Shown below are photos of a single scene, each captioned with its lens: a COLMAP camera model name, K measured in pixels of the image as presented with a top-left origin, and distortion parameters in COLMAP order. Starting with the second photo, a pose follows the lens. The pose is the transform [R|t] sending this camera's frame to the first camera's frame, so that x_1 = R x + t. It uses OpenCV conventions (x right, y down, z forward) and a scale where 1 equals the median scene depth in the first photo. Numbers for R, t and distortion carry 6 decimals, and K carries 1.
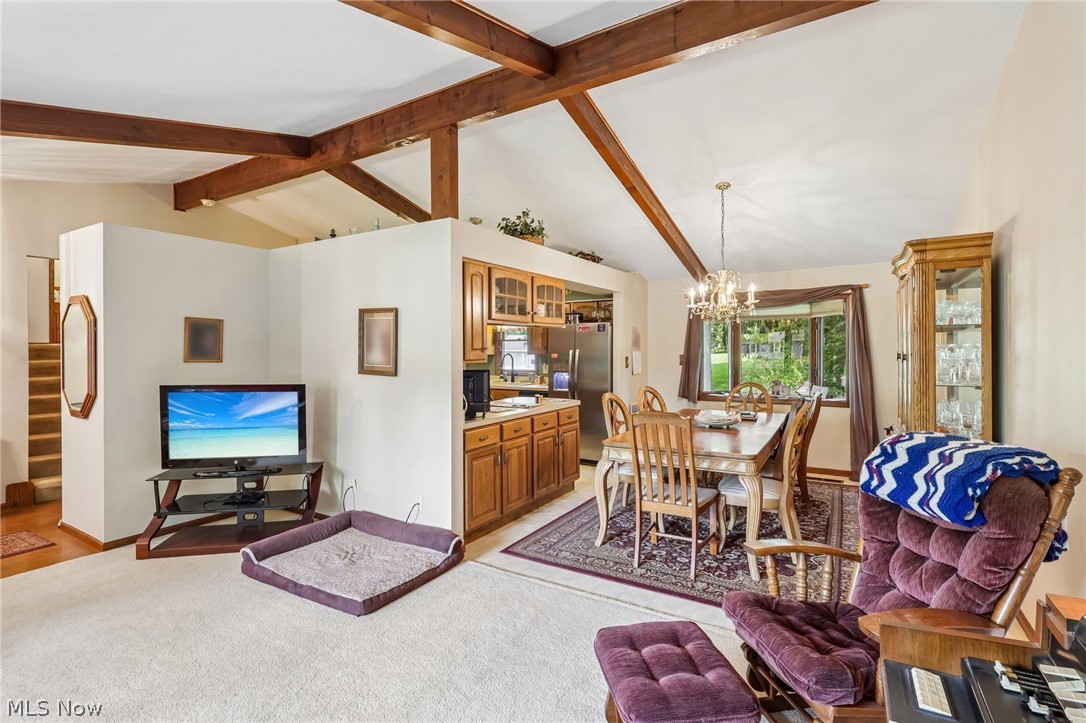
lens RADIAL K [[513.7, 0, 545.2], [0, 513.7, 353.2], [0, 0, 1]] dist [-0.000863, -0.000275]
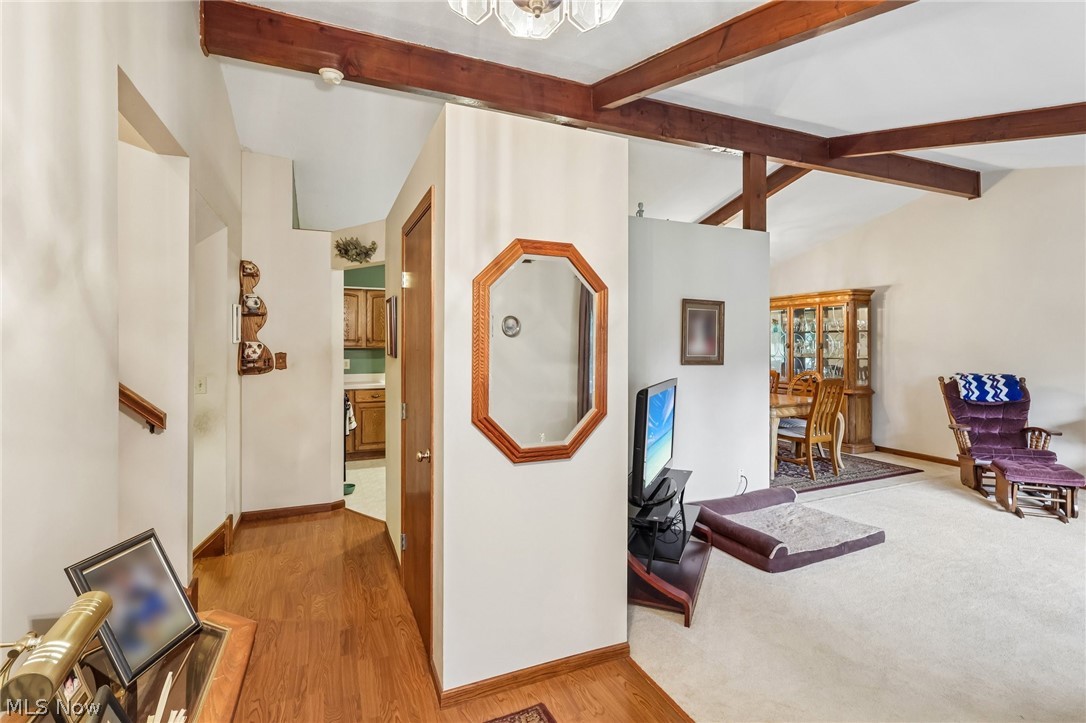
lens RADIAL K [[513.7, 0, 545.2], [0, 513.7, 353.2], [0, 0, 1]] dist [-0.000863, -0.000275]
pose [[0.572204, -0.010977, 0.820038, -1.396526], [0.007711, 0.999938, 0.008005, 0.009099], [-0.820075, 0.001743, 0.572253, 0.678534]]
